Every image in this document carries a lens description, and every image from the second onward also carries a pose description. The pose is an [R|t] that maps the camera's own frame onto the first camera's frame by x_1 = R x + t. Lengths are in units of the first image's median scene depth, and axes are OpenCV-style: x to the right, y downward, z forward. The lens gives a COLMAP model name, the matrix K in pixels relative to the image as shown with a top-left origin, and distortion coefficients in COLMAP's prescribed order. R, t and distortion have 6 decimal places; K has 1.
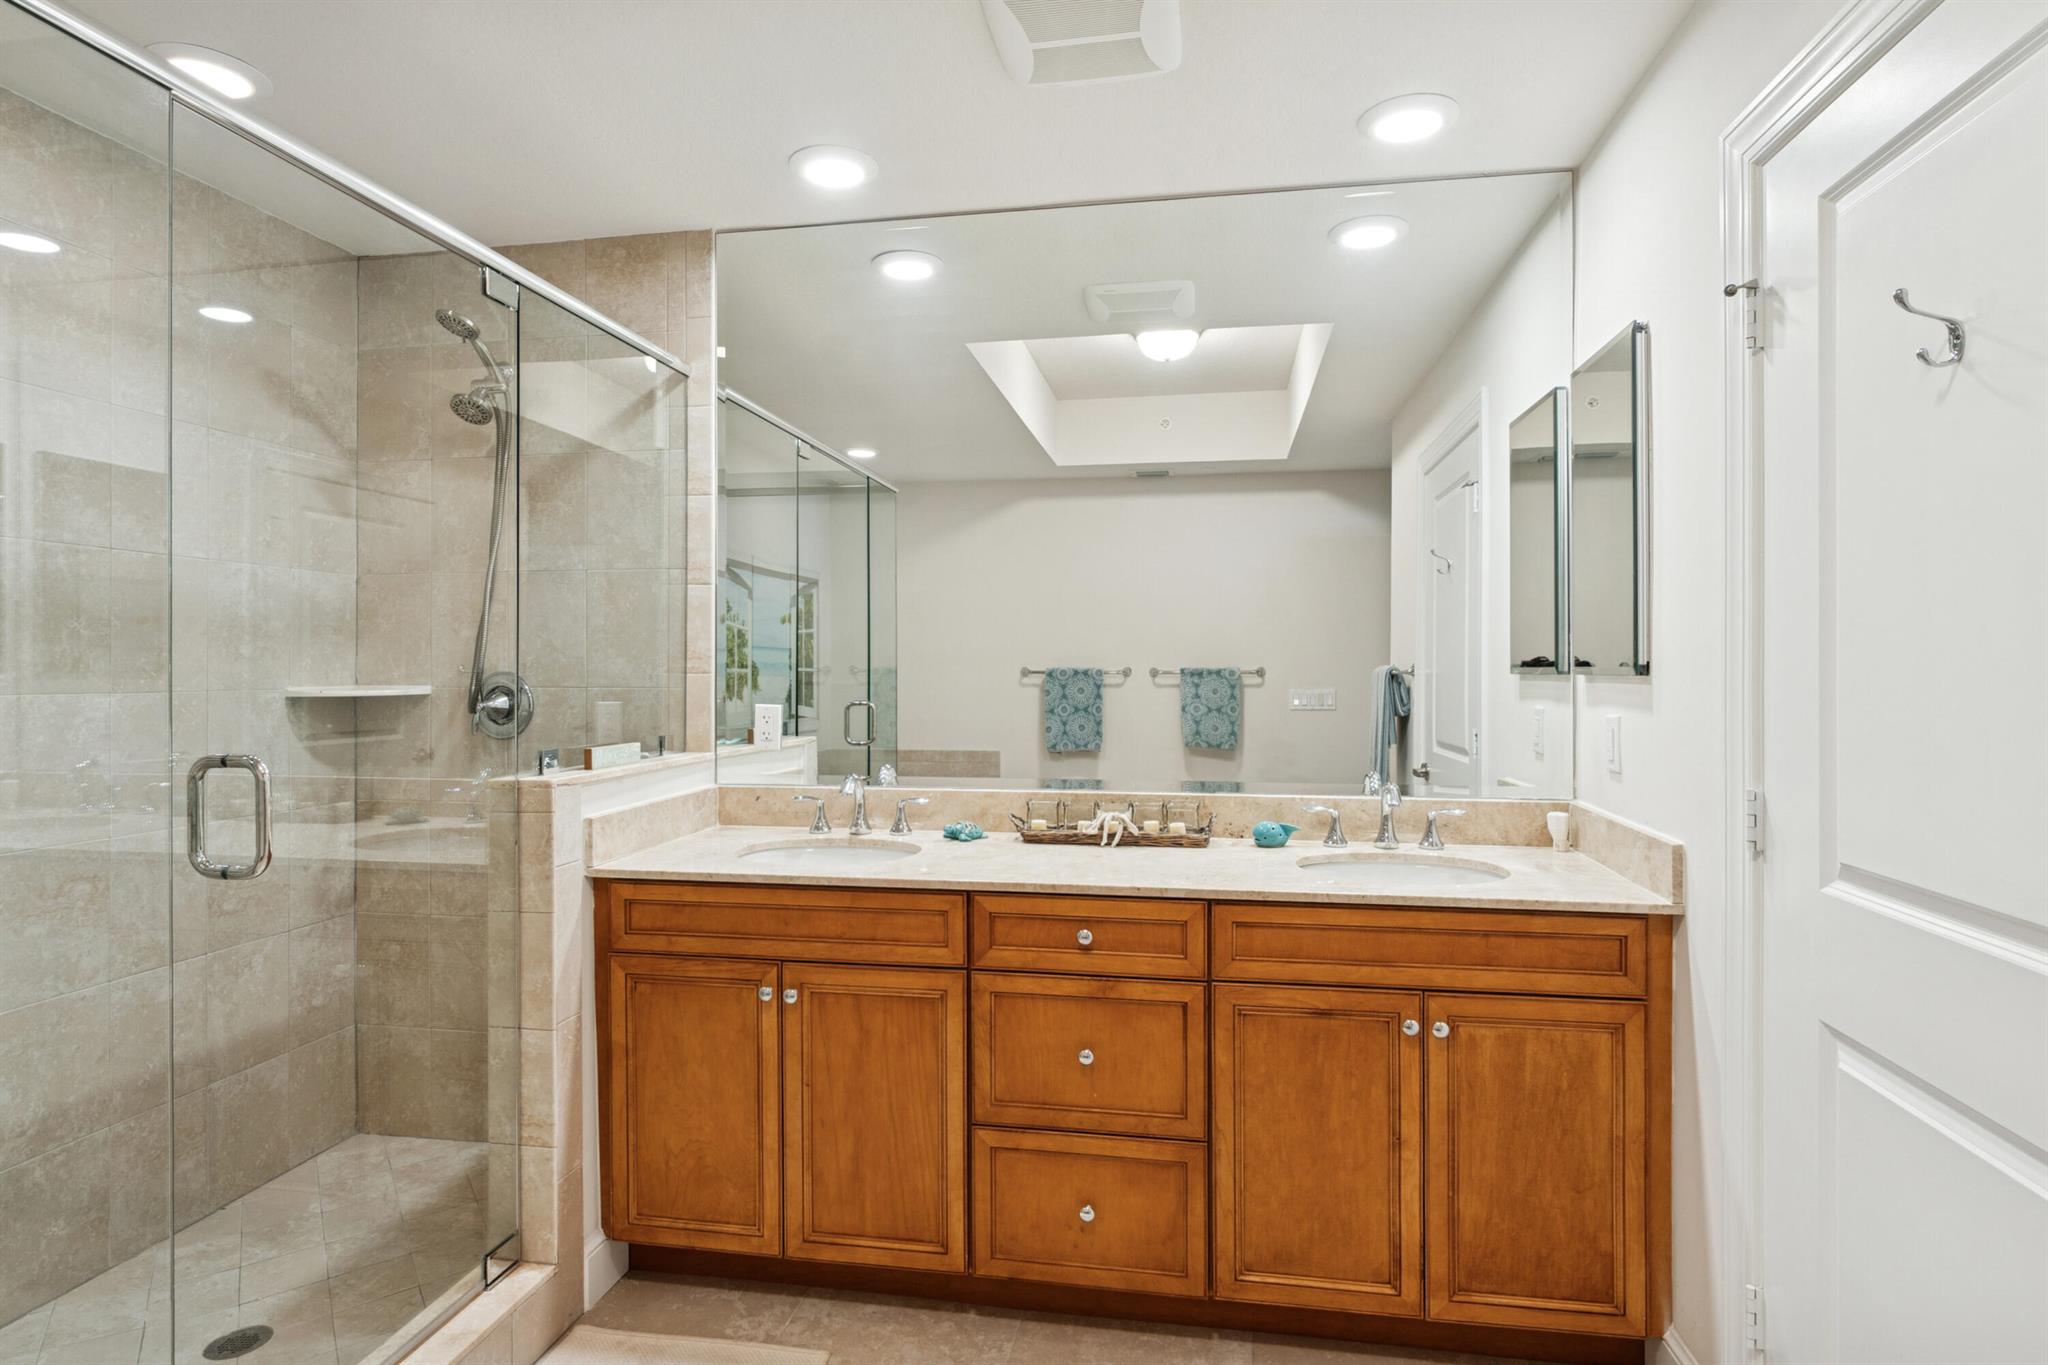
lens RADIAL K [[1084.3, 0, 1028.9], [0, 1084.3, 675.6], [0, 0, 1]] dist [-0.011037, -0.002561]
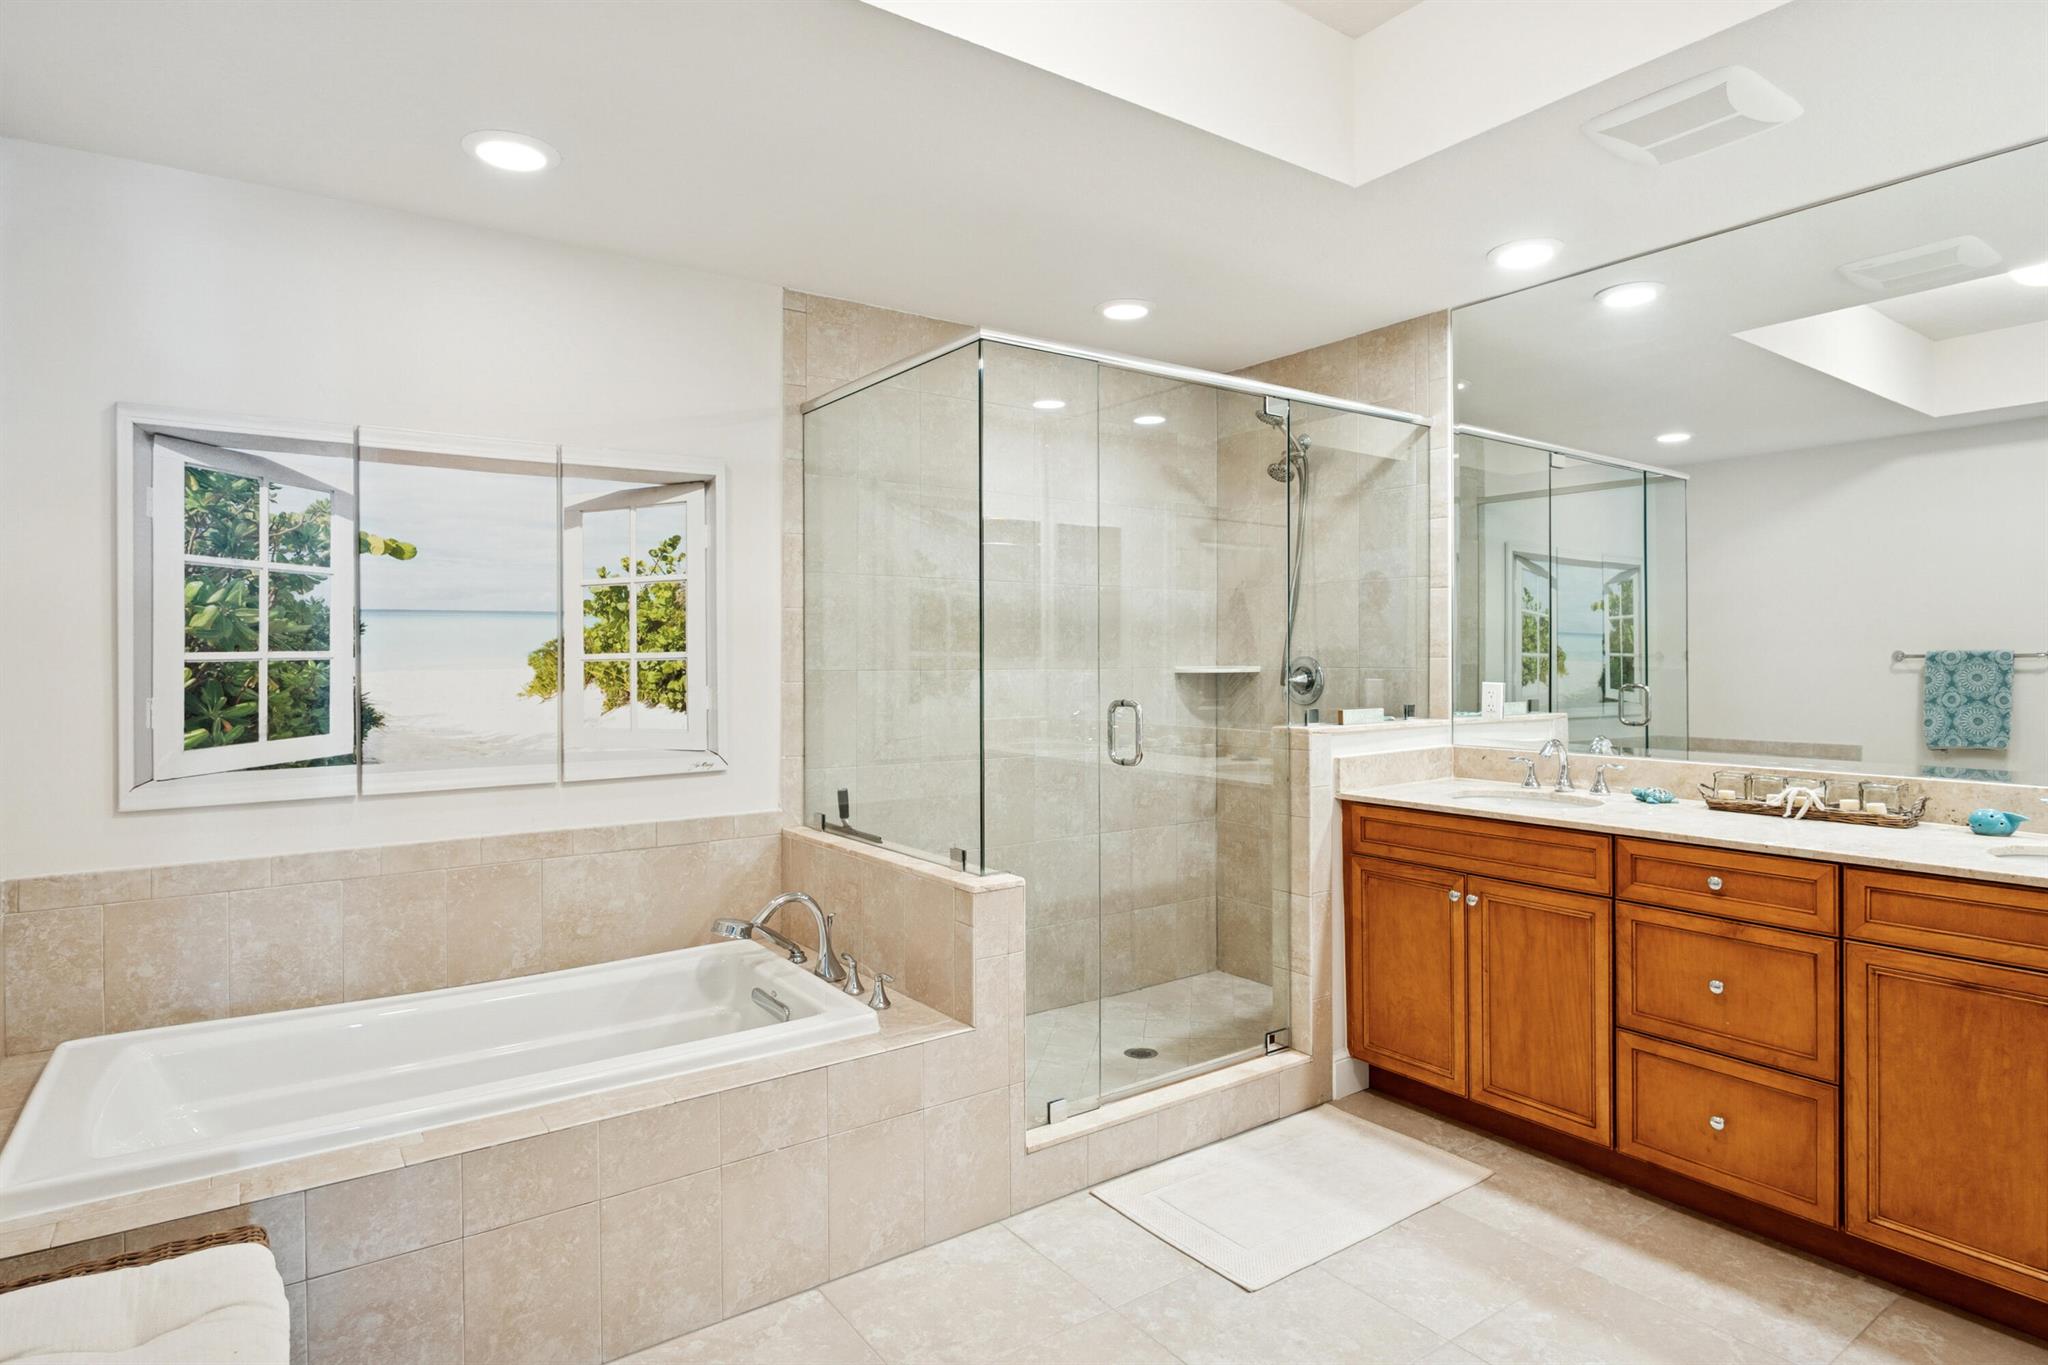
lens RADIAL K [[1084.3, 0, 1028.9], [0, 1084.3, 675.6], [0, 0, 1]] dist [-0.011037, -0.002561]
pose [[0.709462, 0.009272, -0.704683, 0.322536], [0.000260, 0.999910, 0.013418, 0.002648], [0.704744, -0.009703, 0.709395, -0.317445]]
